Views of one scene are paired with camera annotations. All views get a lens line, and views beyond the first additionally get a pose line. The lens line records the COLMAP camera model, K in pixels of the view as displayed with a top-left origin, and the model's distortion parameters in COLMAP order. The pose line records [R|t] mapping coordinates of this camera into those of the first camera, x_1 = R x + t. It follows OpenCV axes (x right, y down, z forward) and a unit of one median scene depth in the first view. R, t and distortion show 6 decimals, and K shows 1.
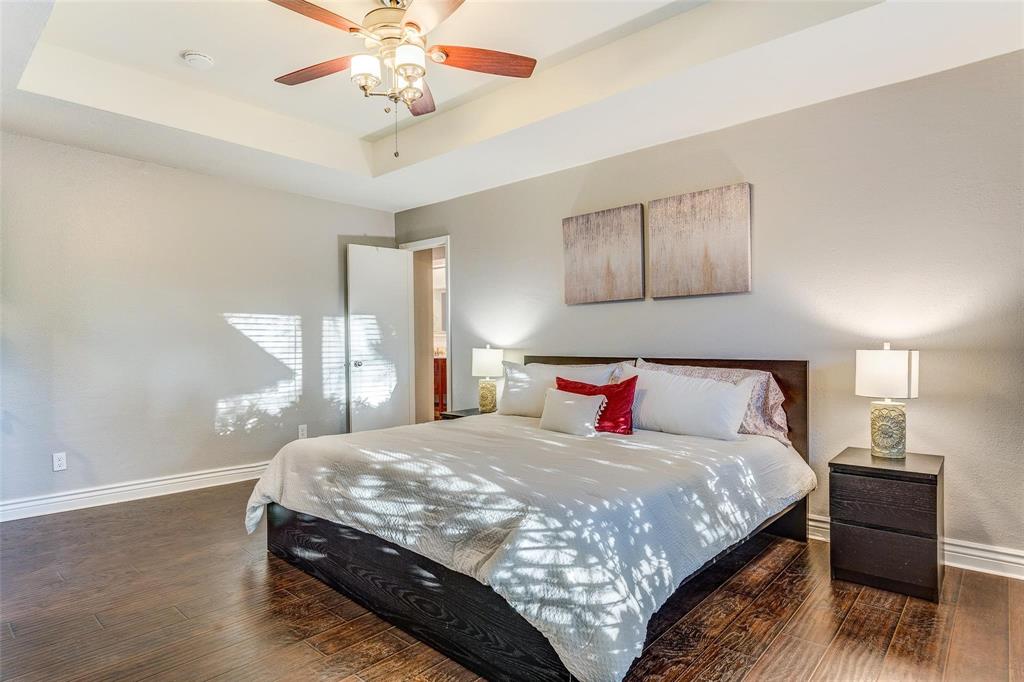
lens RADIAL K [[554.5, 0, 512.0], [0, 554.5, 341.0], [0, 0, 1]] dist [-0.078986, -0.000391]
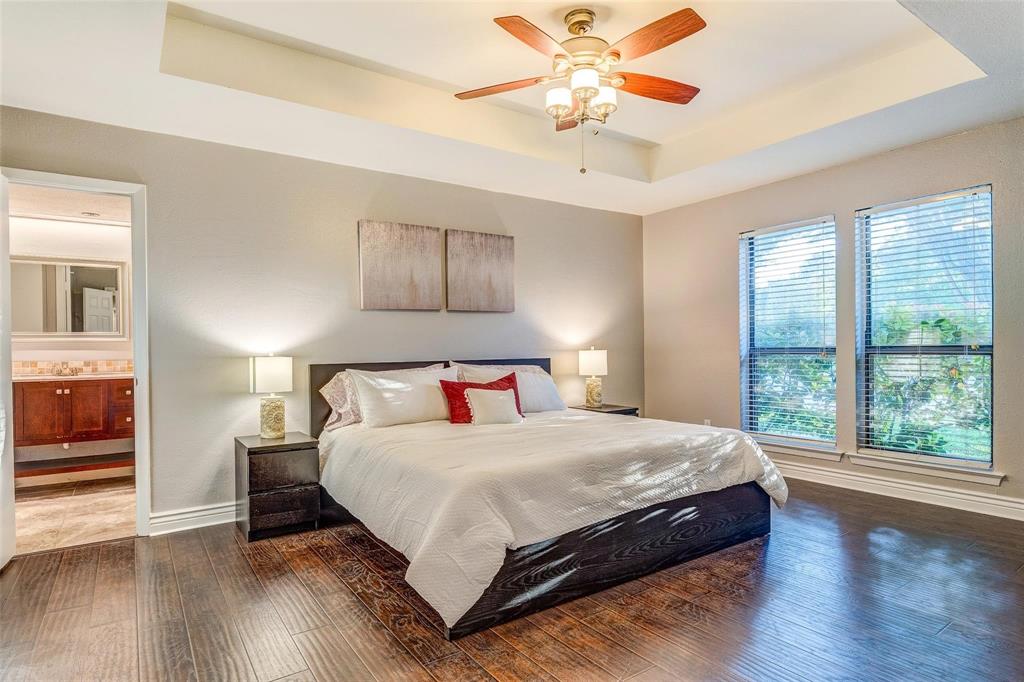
lens RADIAL K [[560.4, 0, 511.9], [0, 560.4, 330.9], [0, 0, 1]] dist [-0.009626, -0.001771]
pose [[0.238533, 0.018418, 0.970960, -1.001102], [0.000124, 0.999820, -0.018996, -0.010581], [-0.971134, 0.004651, 0.238488, 0.640501]]
